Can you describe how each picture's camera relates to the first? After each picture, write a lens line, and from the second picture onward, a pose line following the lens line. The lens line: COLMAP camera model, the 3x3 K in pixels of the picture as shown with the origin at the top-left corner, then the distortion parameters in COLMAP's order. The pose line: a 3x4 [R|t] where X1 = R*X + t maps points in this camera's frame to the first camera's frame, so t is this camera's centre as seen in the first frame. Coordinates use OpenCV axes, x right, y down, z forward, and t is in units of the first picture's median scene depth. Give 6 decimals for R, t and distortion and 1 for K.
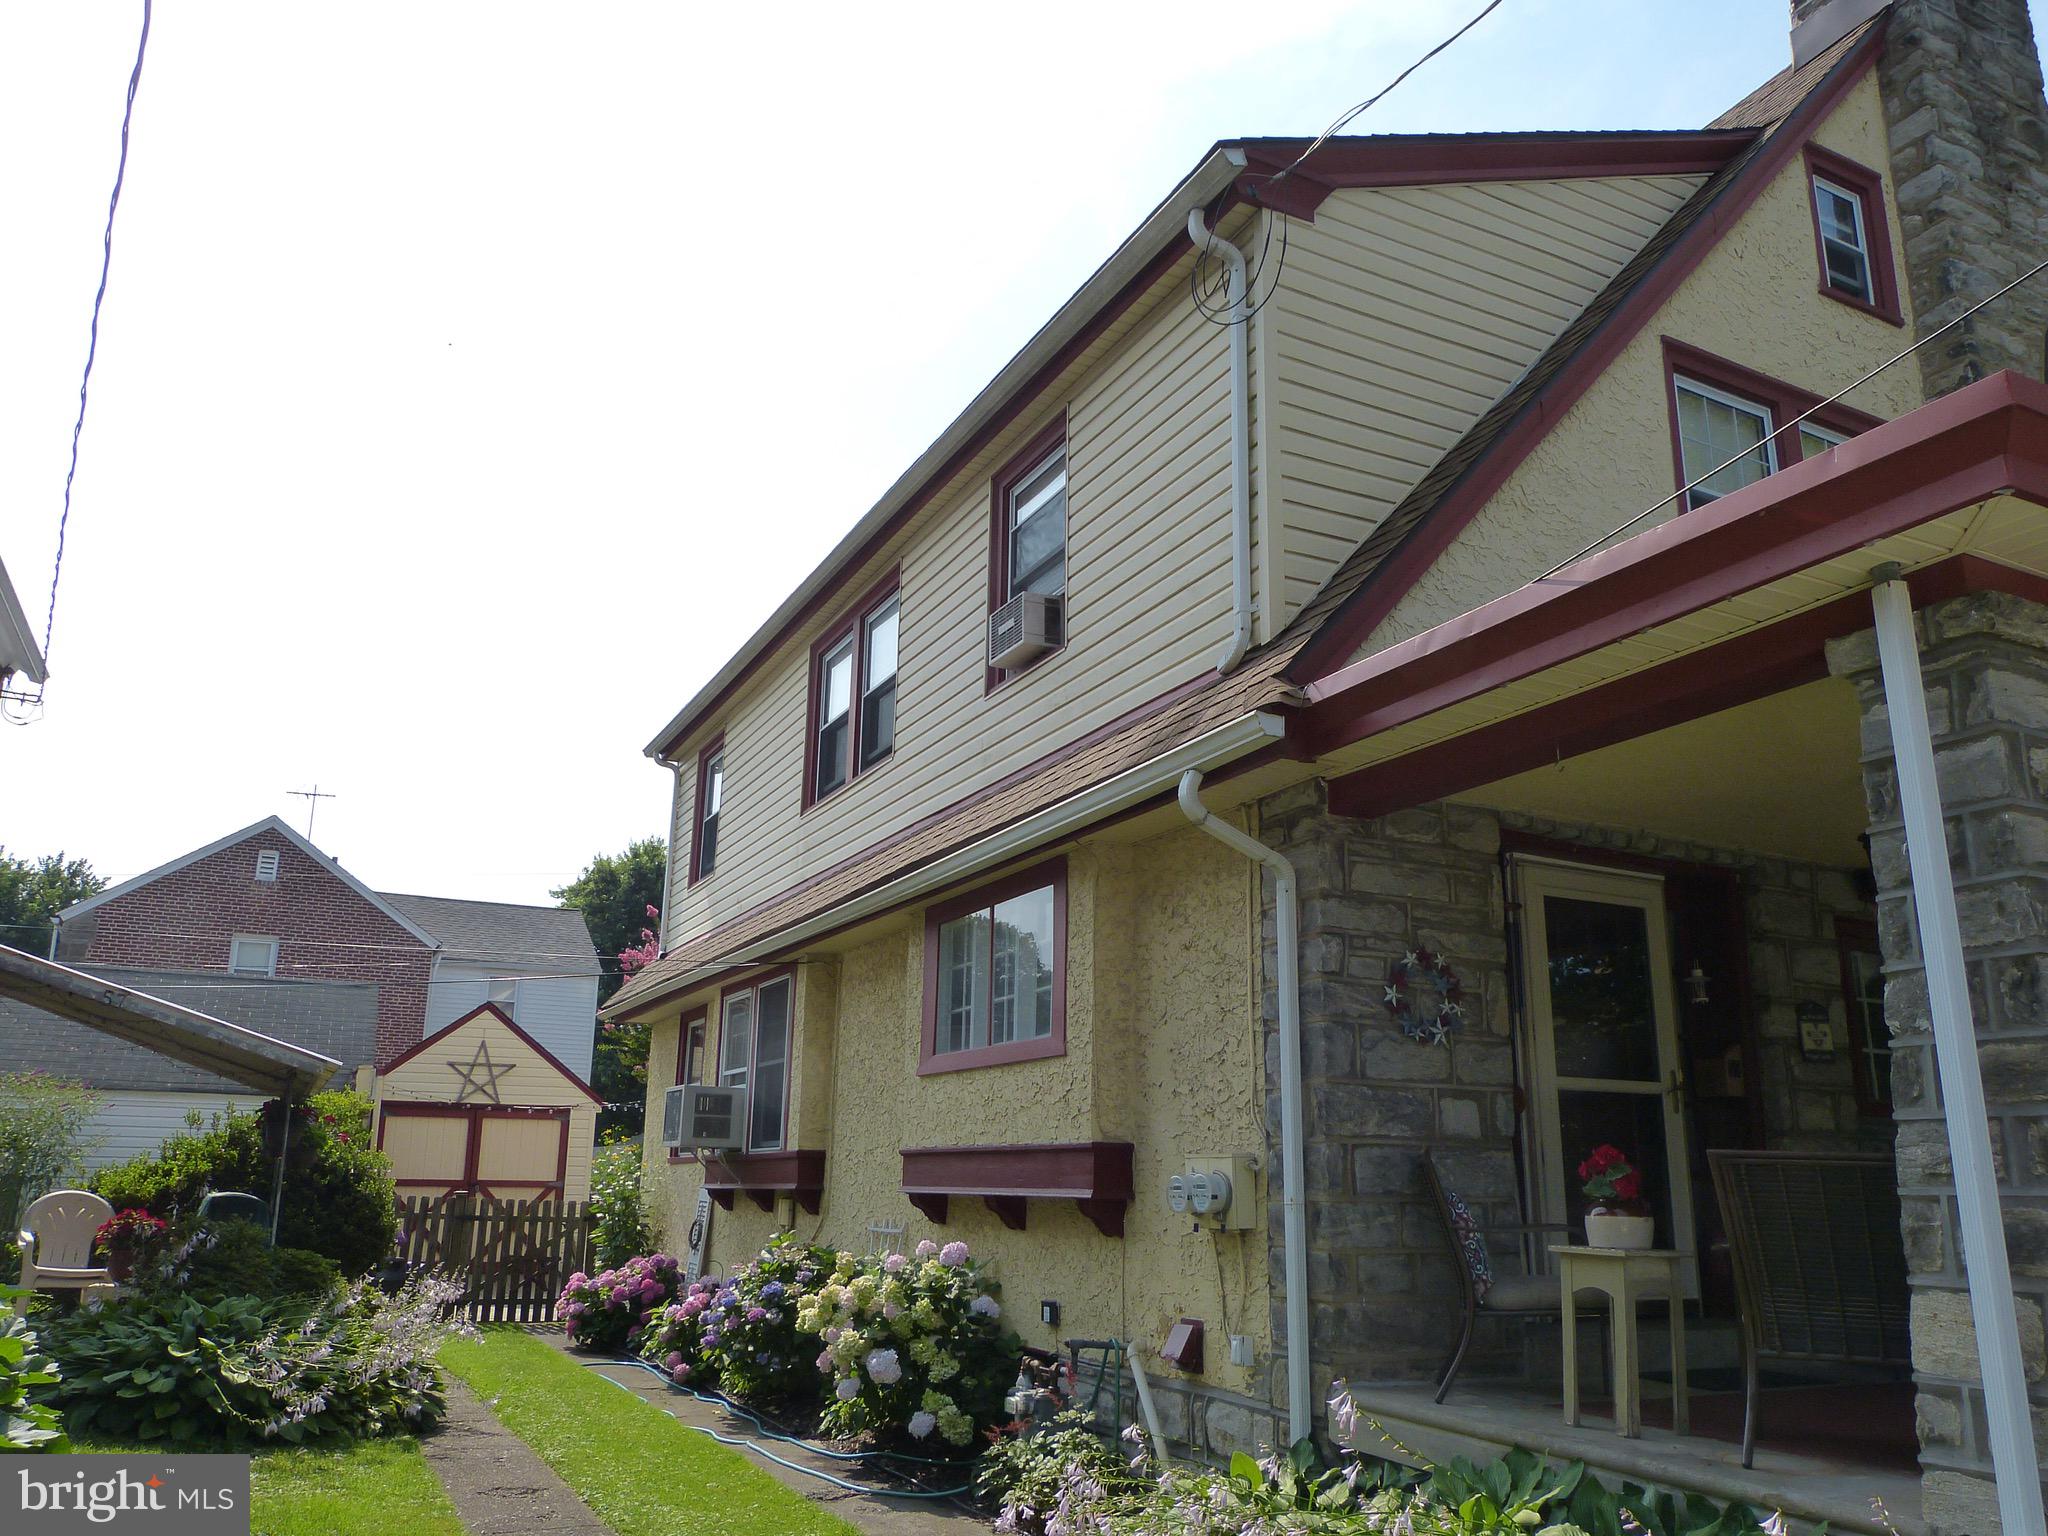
lens RADIAL K [[1530.5, 0, 1033.5], [0, 1530.5, 771.6], [0, 0, 1]] dist [-0.039664, 0.033676]
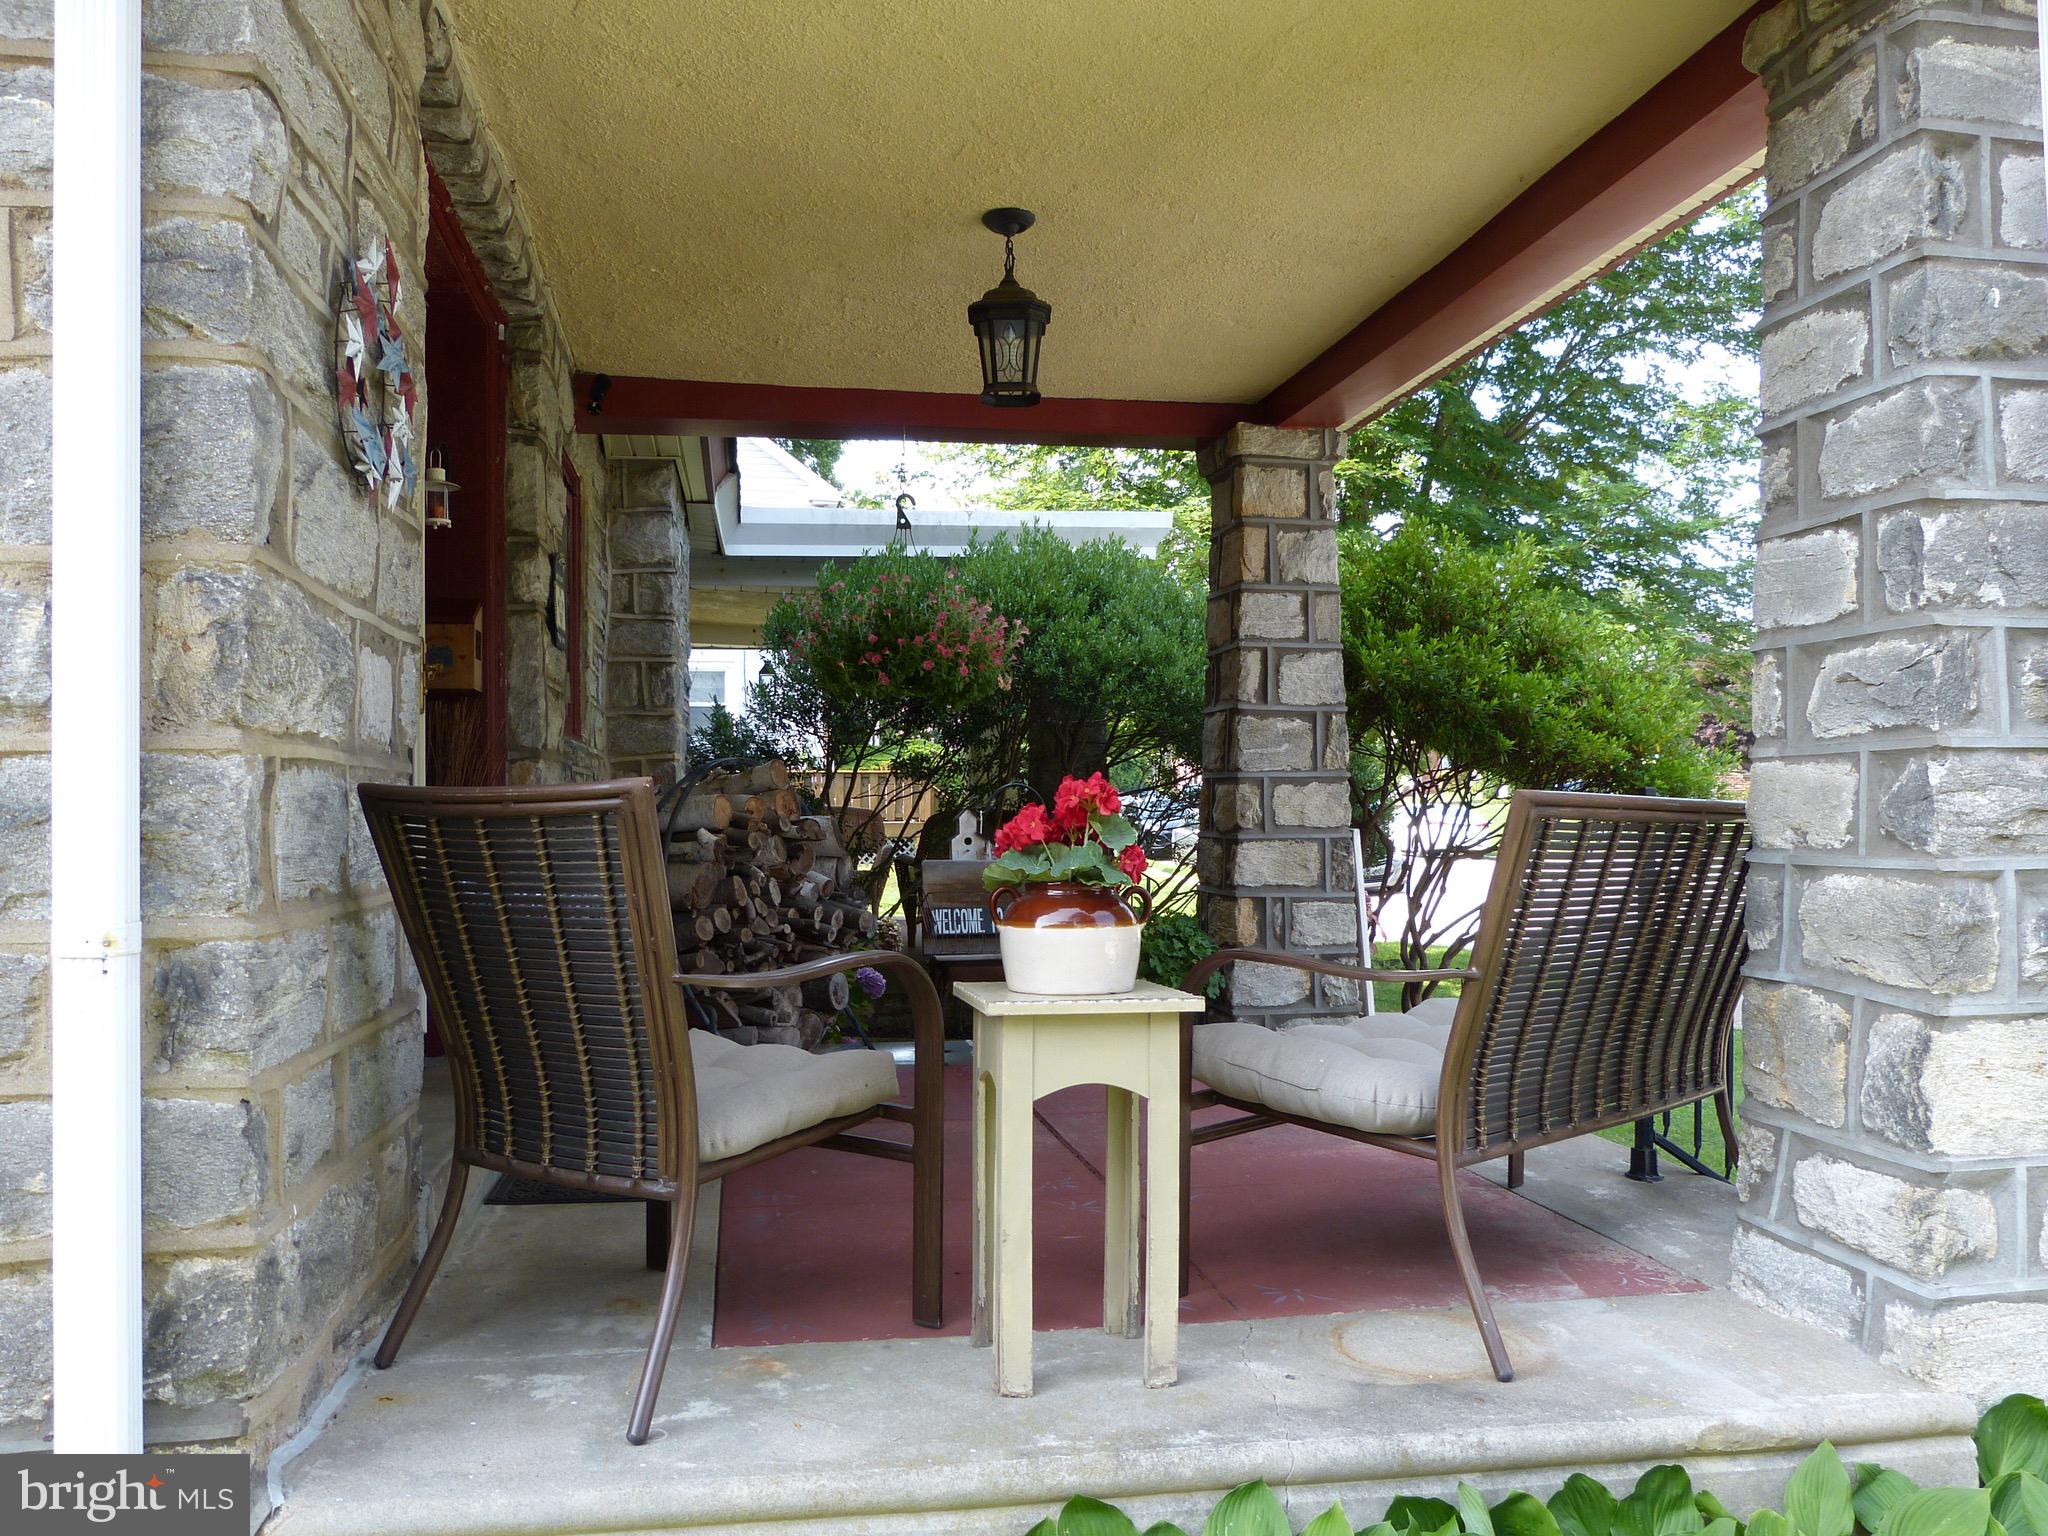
lens RADIAL K [[1530.5, 0, 1025.7], [0, 1530.5, 781.3], [0, 0, 1]] dist [-0.039664, 0.033676]
pose [[0.275471, 0.002353, 0.961306, -0.056174], [-0.241352, 0.968136, 0.066792, 0.178480], [-0.930519, -0.250413, 0.267262, 0.722077]]
